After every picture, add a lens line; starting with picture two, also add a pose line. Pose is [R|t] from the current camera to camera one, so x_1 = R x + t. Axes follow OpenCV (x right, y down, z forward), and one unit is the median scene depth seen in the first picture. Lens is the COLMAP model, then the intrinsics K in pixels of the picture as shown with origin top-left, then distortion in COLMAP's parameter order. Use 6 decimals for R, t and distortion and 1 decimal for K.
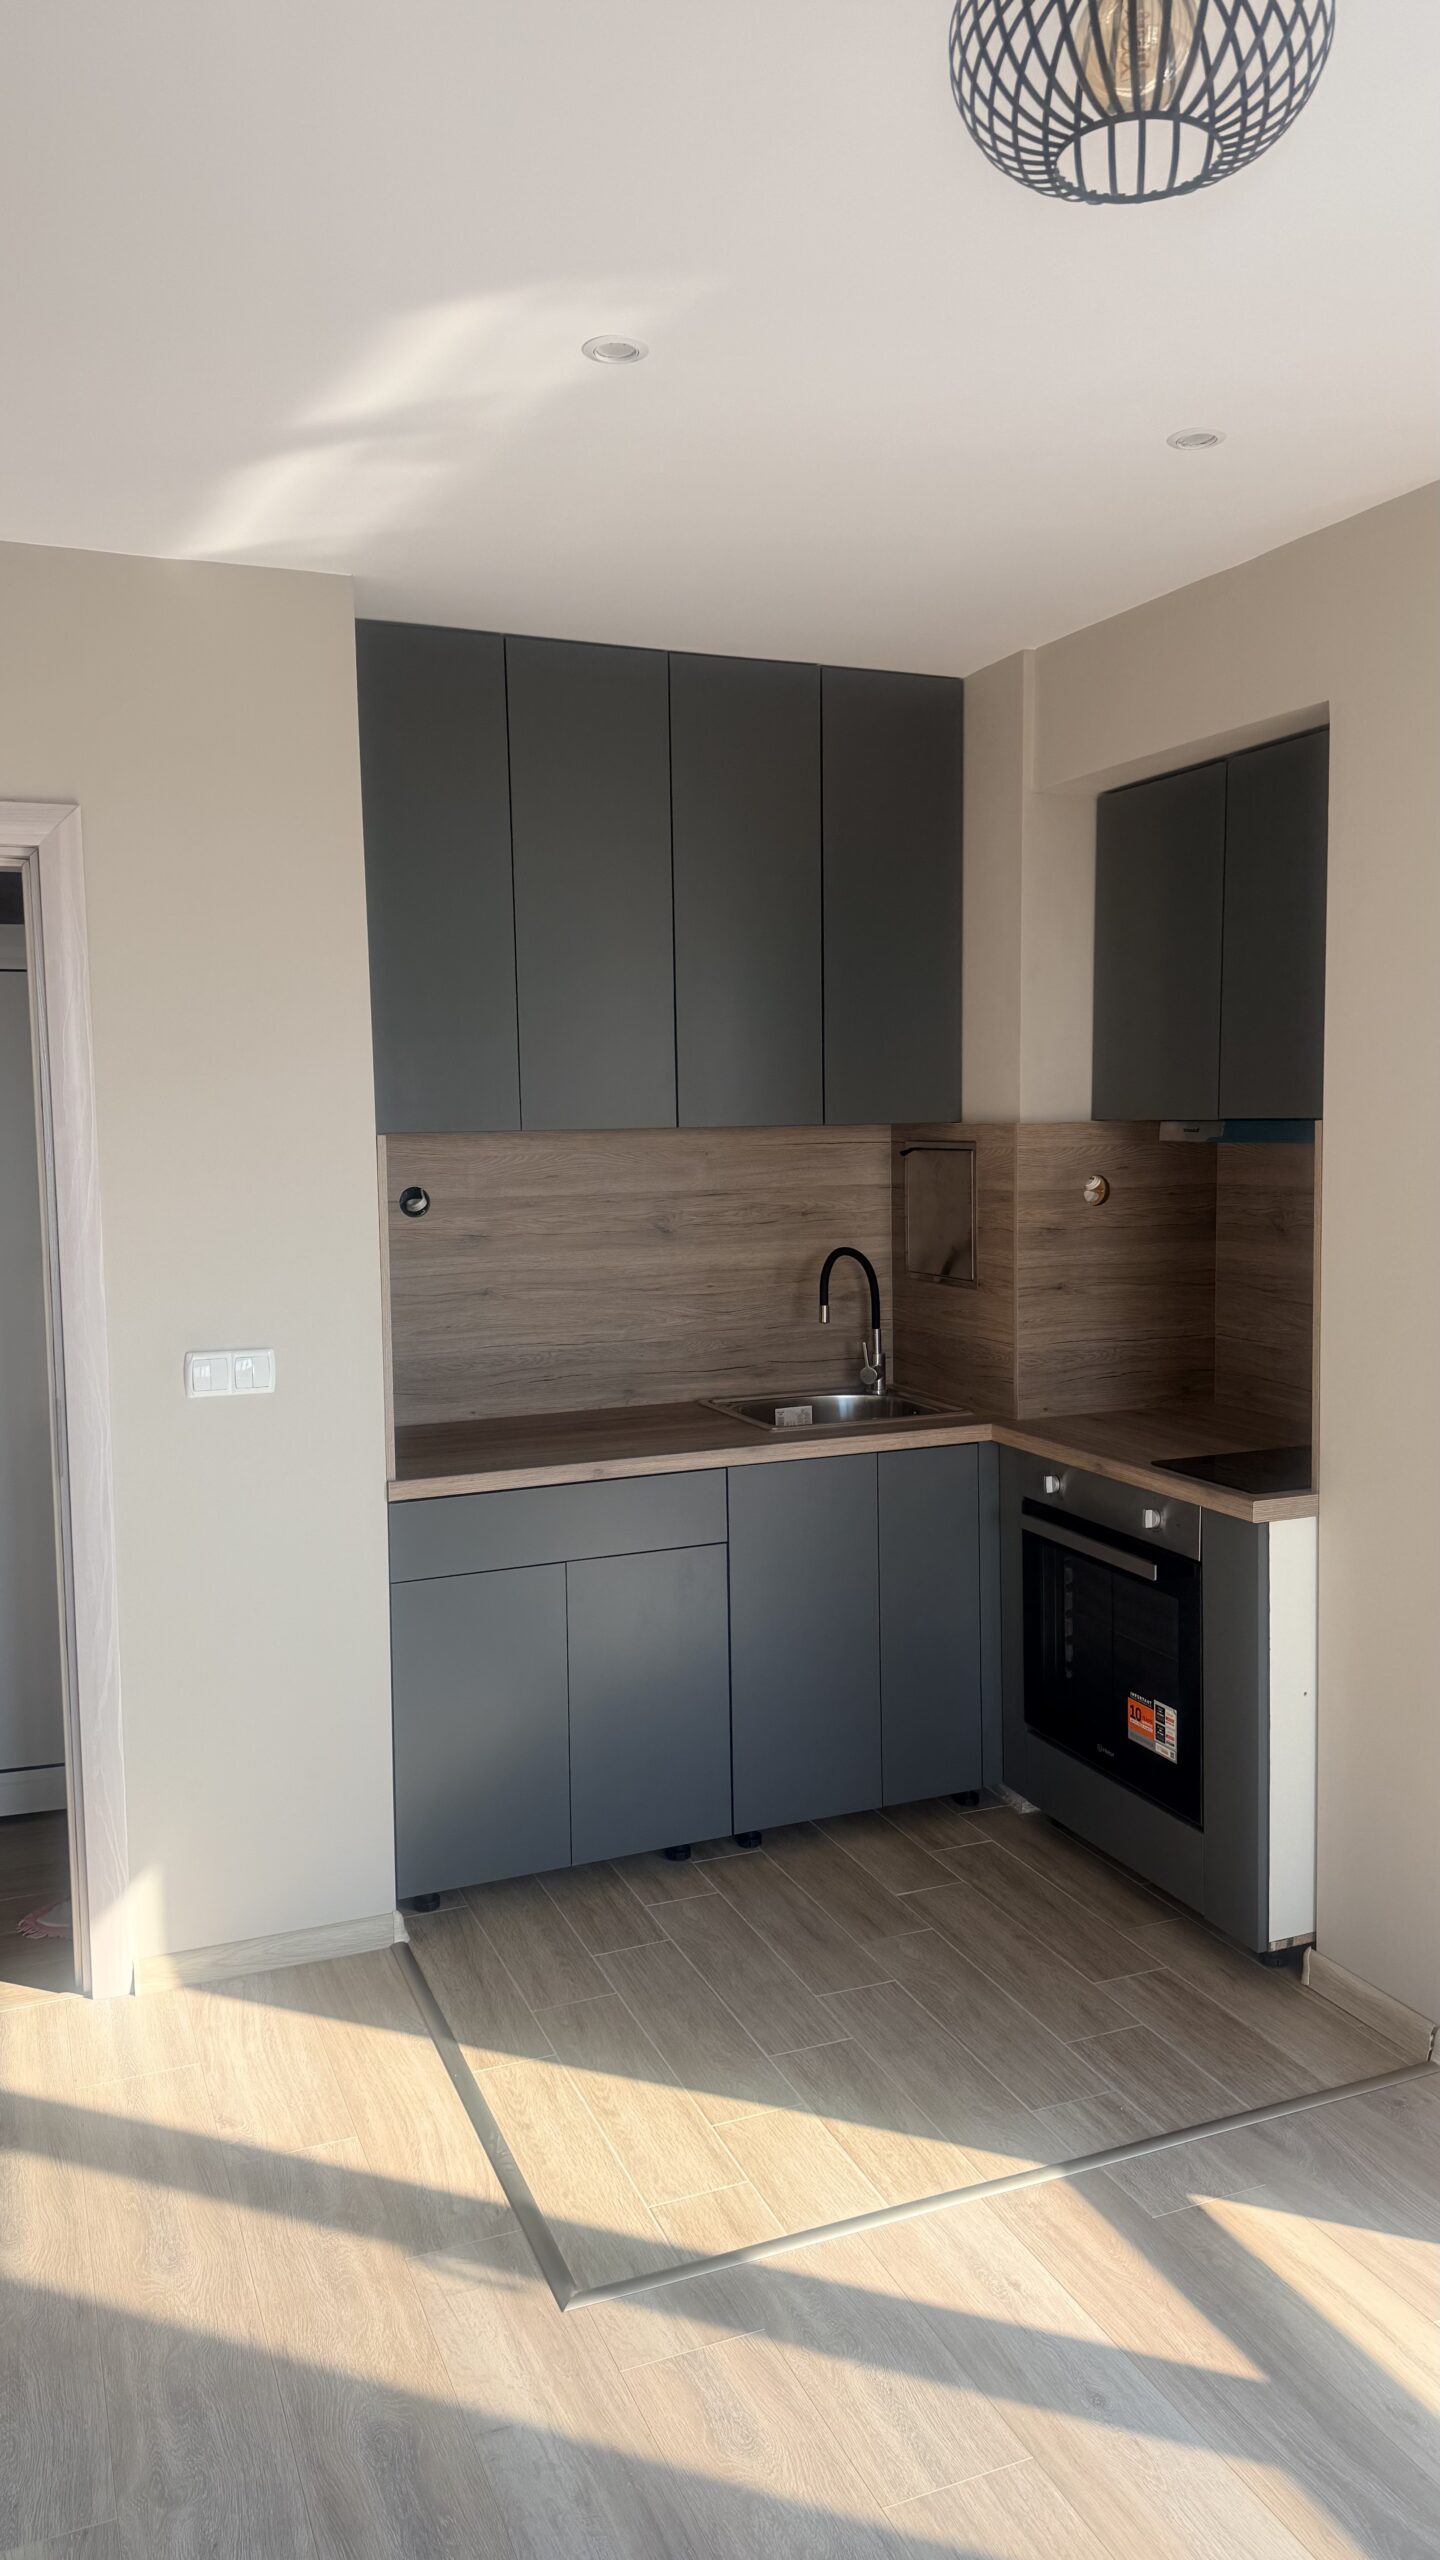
lens RADIAL K [[1815.5, 0, 716.4], [0, 1815.5, 1290.6], [0, 0, 1]] dist [0.056503, -0.075466]
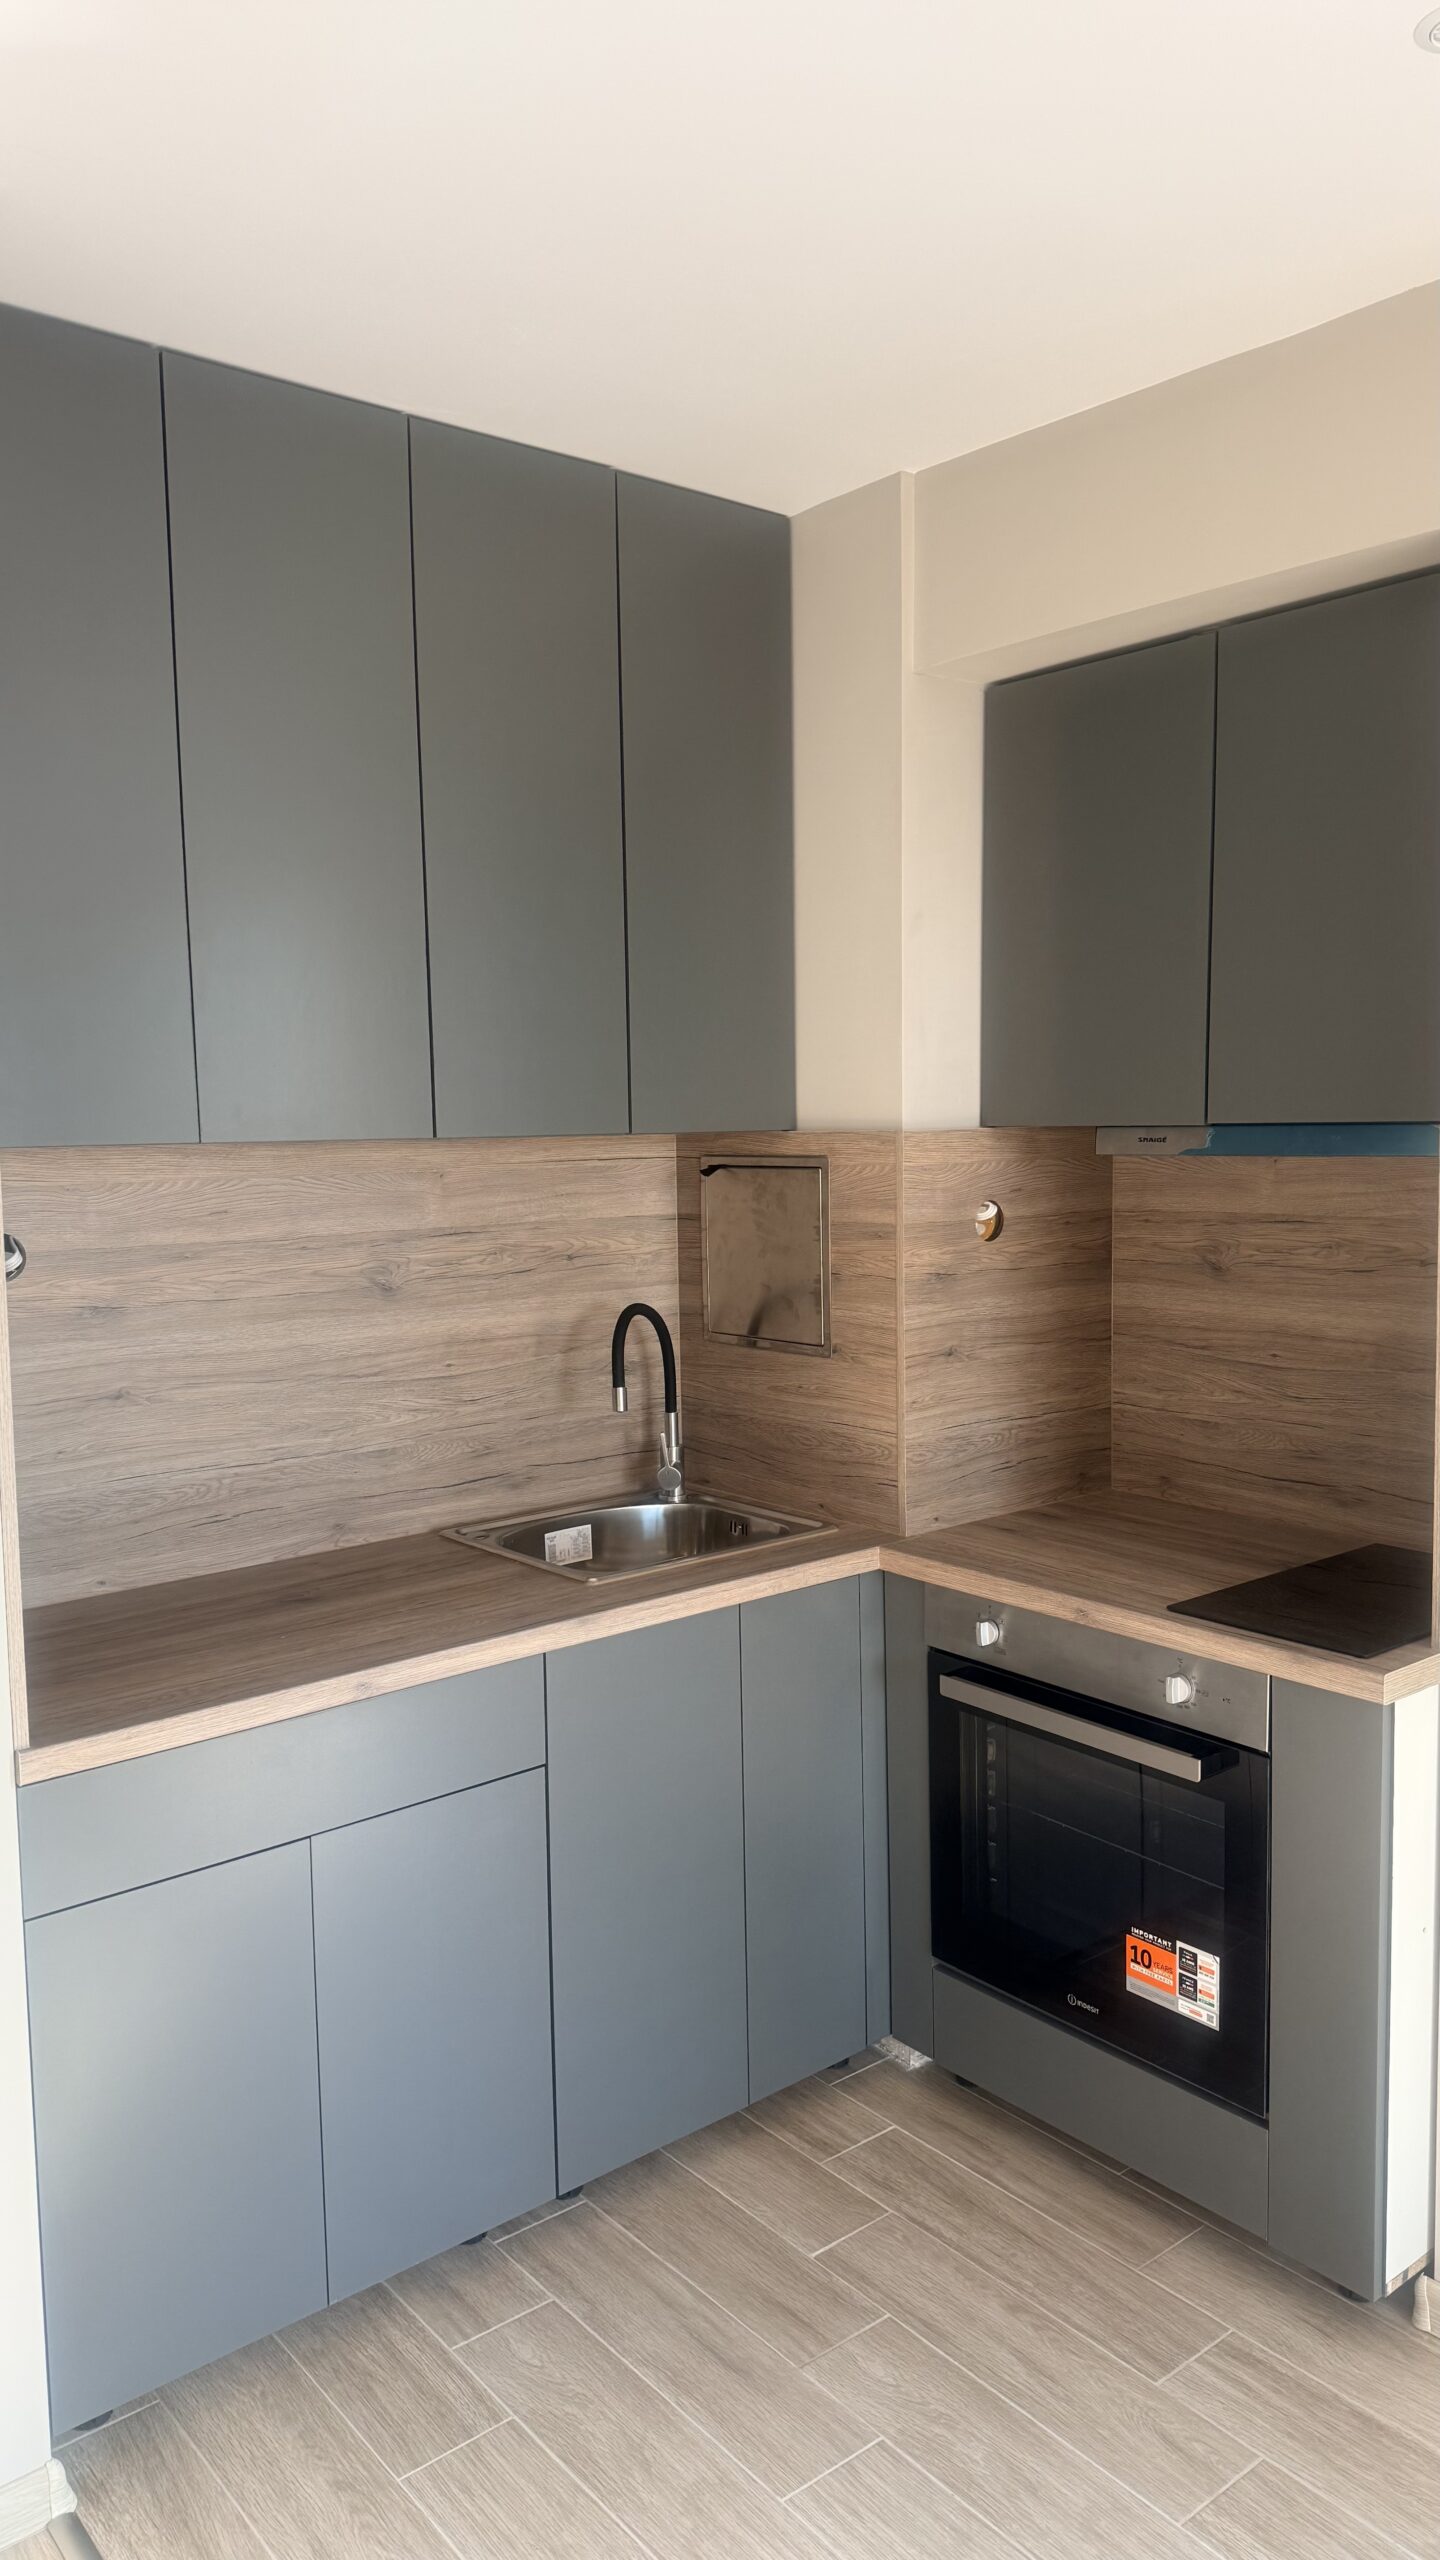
lens RADIAL K [[1815.5, 0, 716.4], [0, 1815.5, 1290.6], [0, 0, 1]] dist [0.056503, -0.075466]
pose [[0.955006, -0.029242, 0.295142, -0.119212], [0.030117, 0.999545, 0.001582, -0.031391], [-0.295054, 0.007378, 0.955452, 0.325196]]
